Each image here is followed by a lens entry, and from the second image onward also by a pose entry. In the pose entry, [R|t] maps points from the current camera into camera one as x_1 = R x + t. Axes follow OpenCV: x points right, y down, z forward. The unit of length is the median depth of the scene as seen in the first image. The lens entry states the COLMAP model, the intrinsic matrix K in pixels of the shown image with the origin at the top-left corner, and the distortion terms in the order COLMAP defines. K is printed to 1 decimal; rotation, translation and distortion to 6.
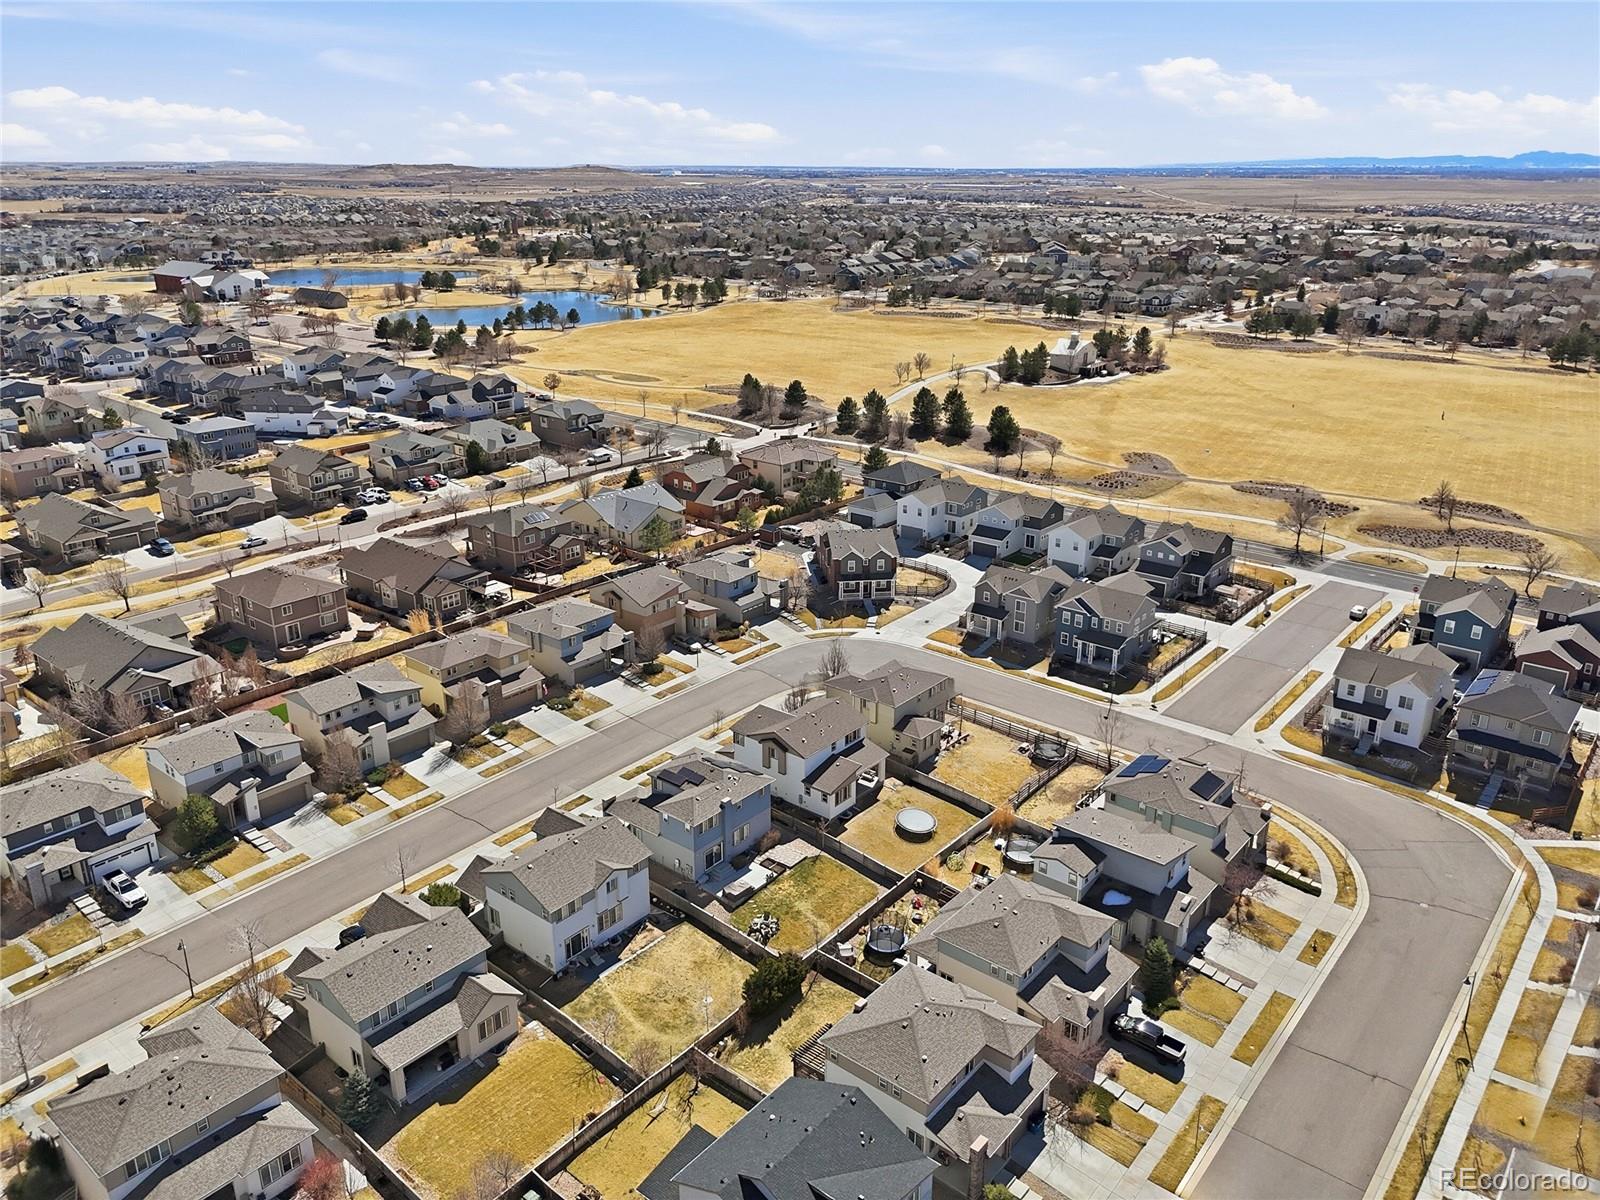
lens RADIAL K [[1137.7, 0, 802.6], [0, 1137.7, 676.3], [0, 0, 1]] dist [0.066935, -0.001203]
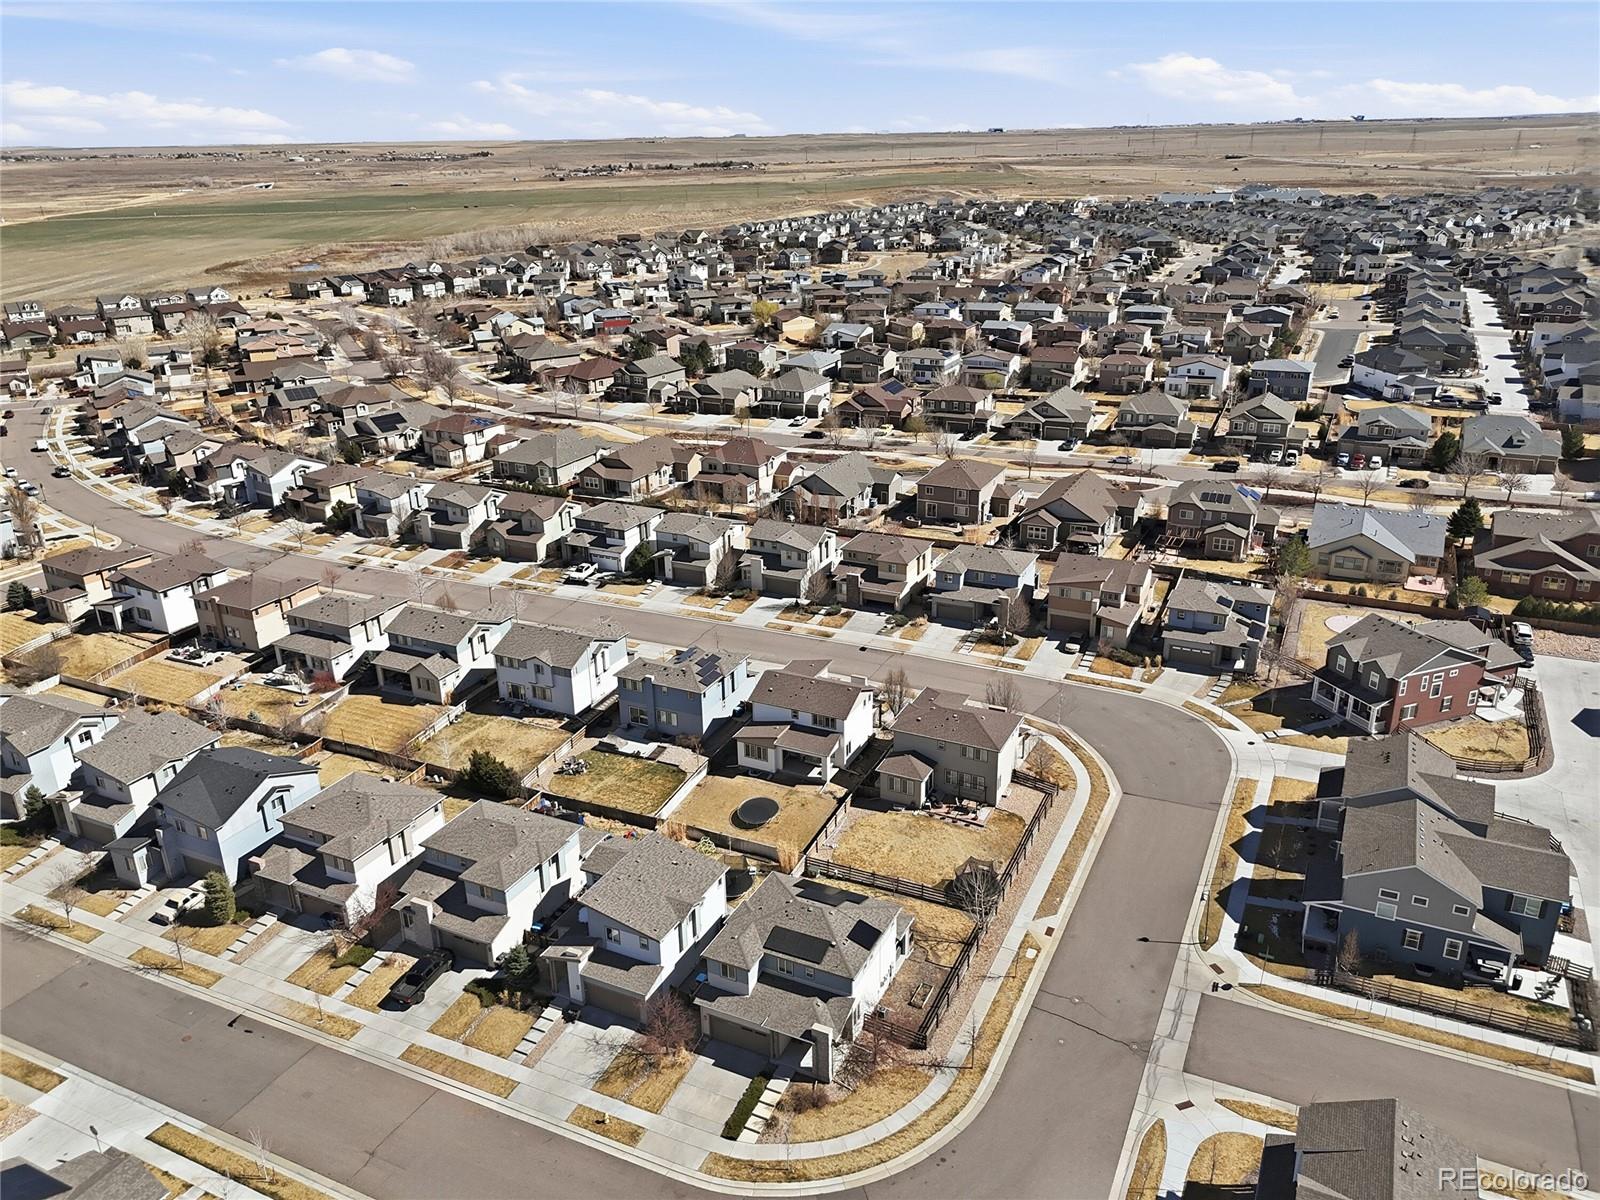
lens RADIAL K [[1167.3, 0, 800.0], [0, 1167.3, 600.0], [0, 0, 1]] dist [0.060781, -0.002273]
pose [[0.248207, 0.356299, -0.900802, 0.838006], [-0.377528, 0.891955, 0.248776, -0.258849], [0.892113, 0.278330, 0.355903, 0.574283]]
